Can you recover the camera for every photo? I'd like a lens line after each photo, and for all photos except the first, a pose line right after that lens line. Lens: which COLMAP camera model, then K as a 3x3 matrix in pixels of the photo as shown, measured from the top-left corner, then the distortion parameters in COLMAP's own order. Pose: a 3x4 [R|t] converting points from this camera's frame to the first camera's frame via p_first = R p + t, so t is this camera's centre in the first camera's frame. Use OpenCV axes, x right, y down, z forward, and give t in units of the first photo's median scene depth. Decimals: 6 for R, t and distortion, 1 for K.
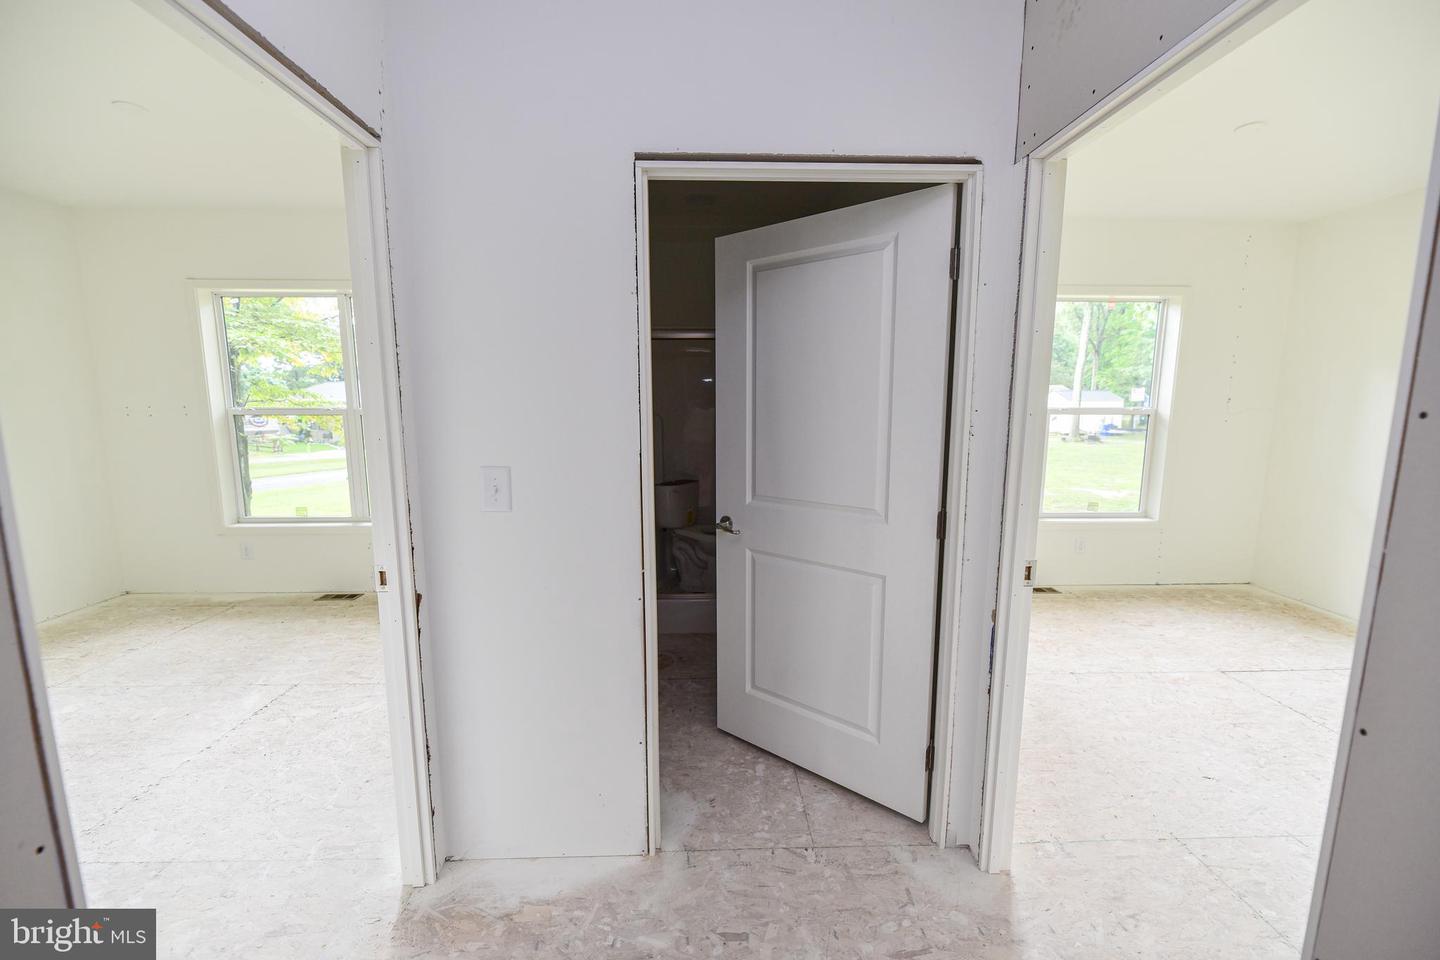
lens RADIAL K [[583.6, 0, 729.7], [0, 583.6, 480.1], [0, 0, 1]] dist [-0.003647, -0.001376]
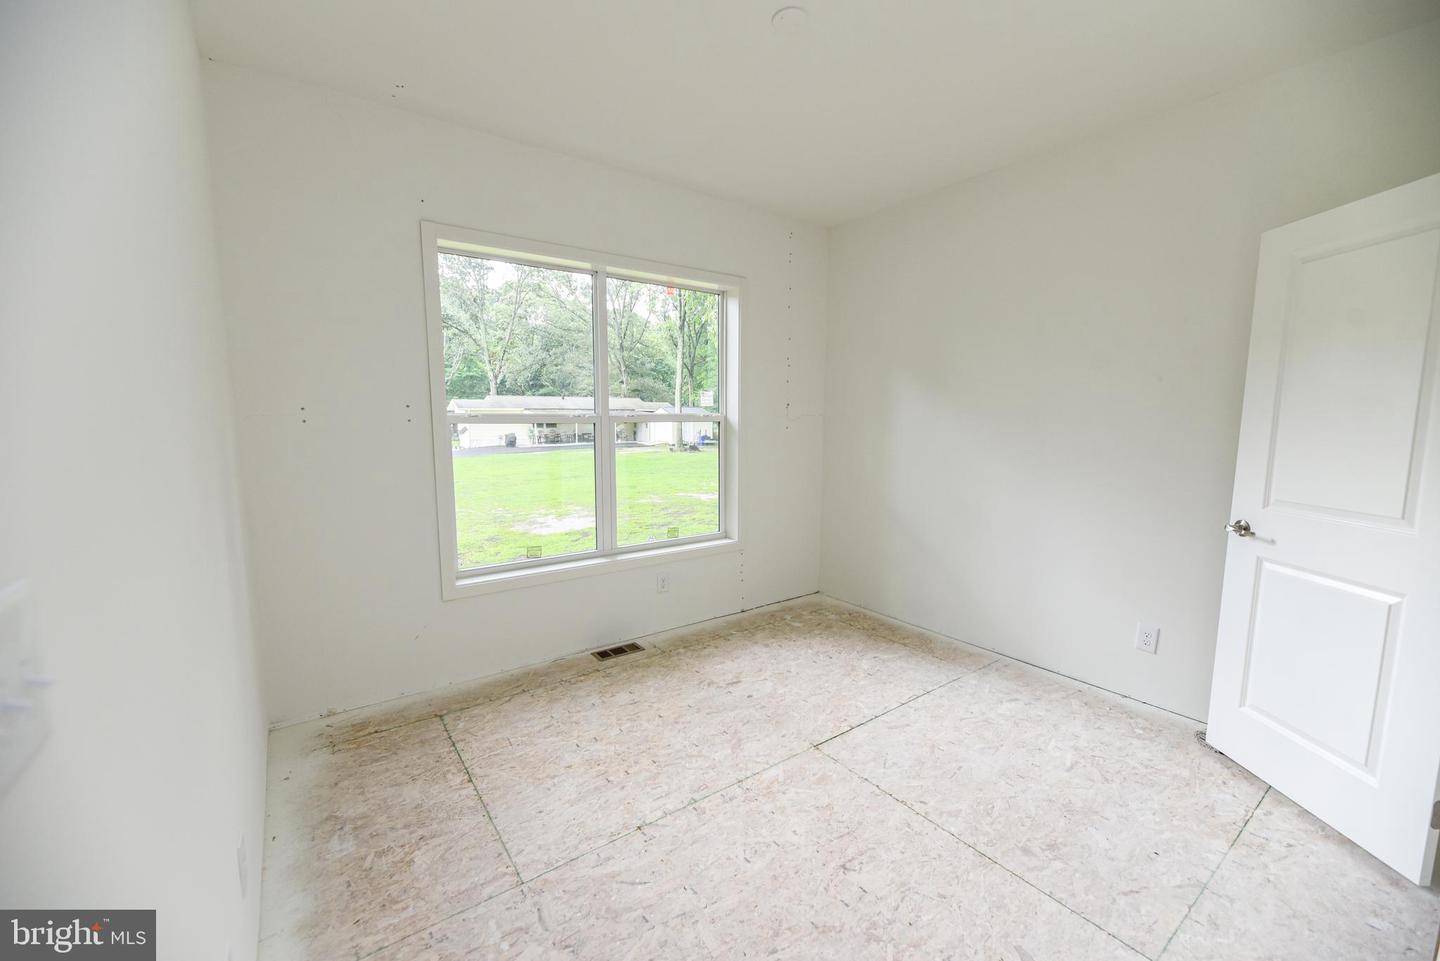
lens RADIAL K [[583.6, 0, 718.5], [0, 583.6, 477.1], [0, 0, 1]] dist [-0.003647, -0.001376]
pose [[0.825108, -0.061662, 0.561600, 0.229620], [0.079596, 0.996799, -0.007498, -0.023846], [-0.559340, 0.050888, 0.827375, 0.289116]]
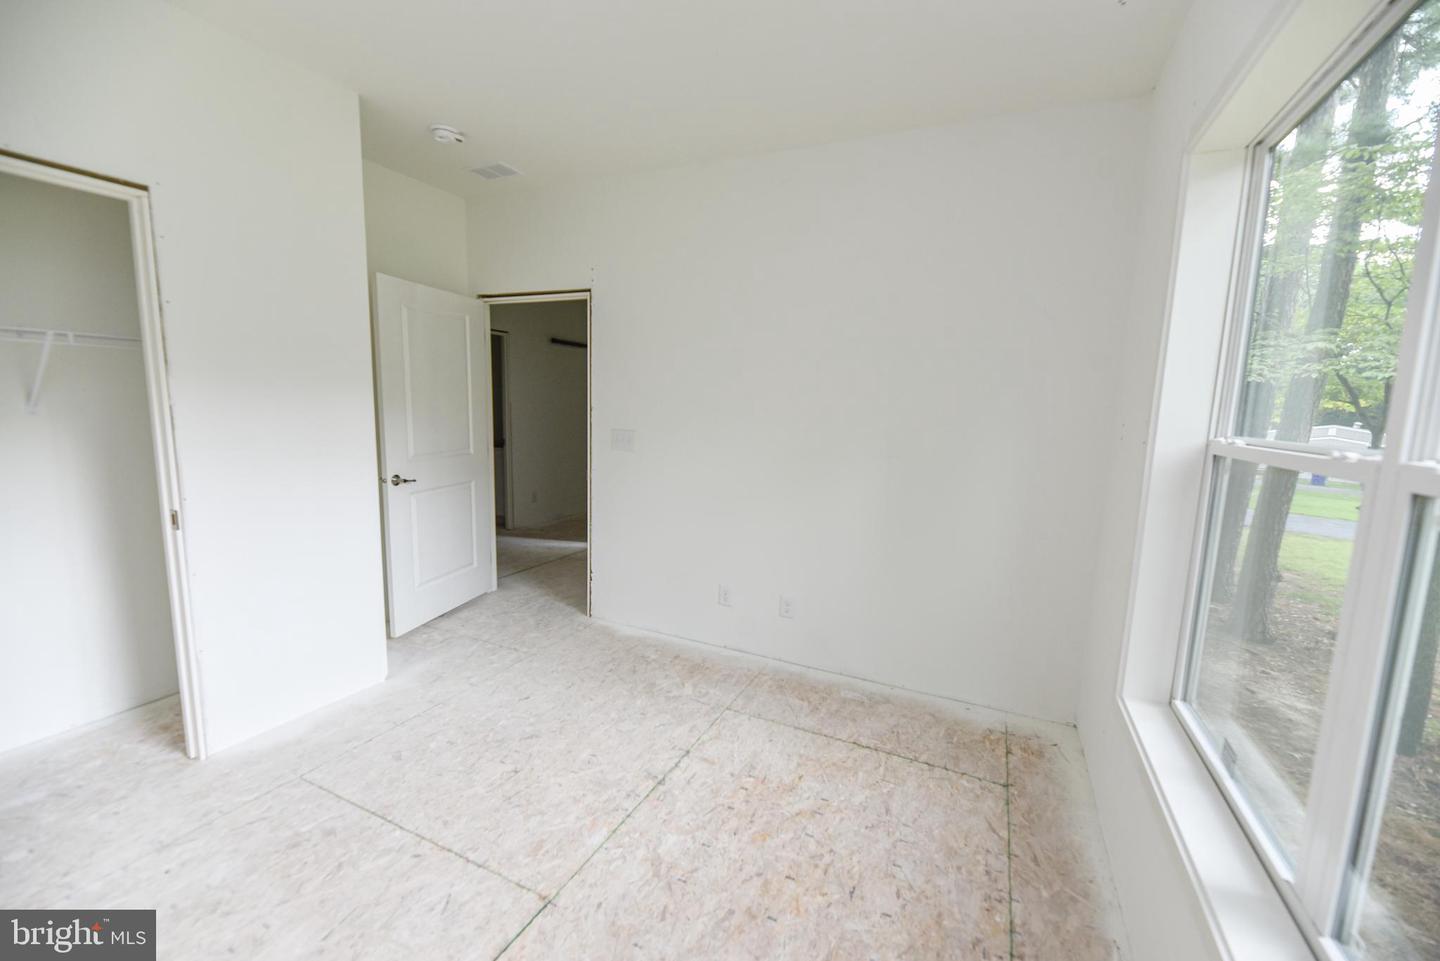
lens RADIAL K [[583.6, 0, 720.5], [0, 583.6, 483.9], [0, 0, 1]] dist [-0.003647, -0.001376]
pose [[-0.455740, 0.102668, -0.884172, 0.851548], [-0.157514, 0.968347, 0.193632, -0.118604], [0.876065, 0.227516, -0.425143, 0.901078]]
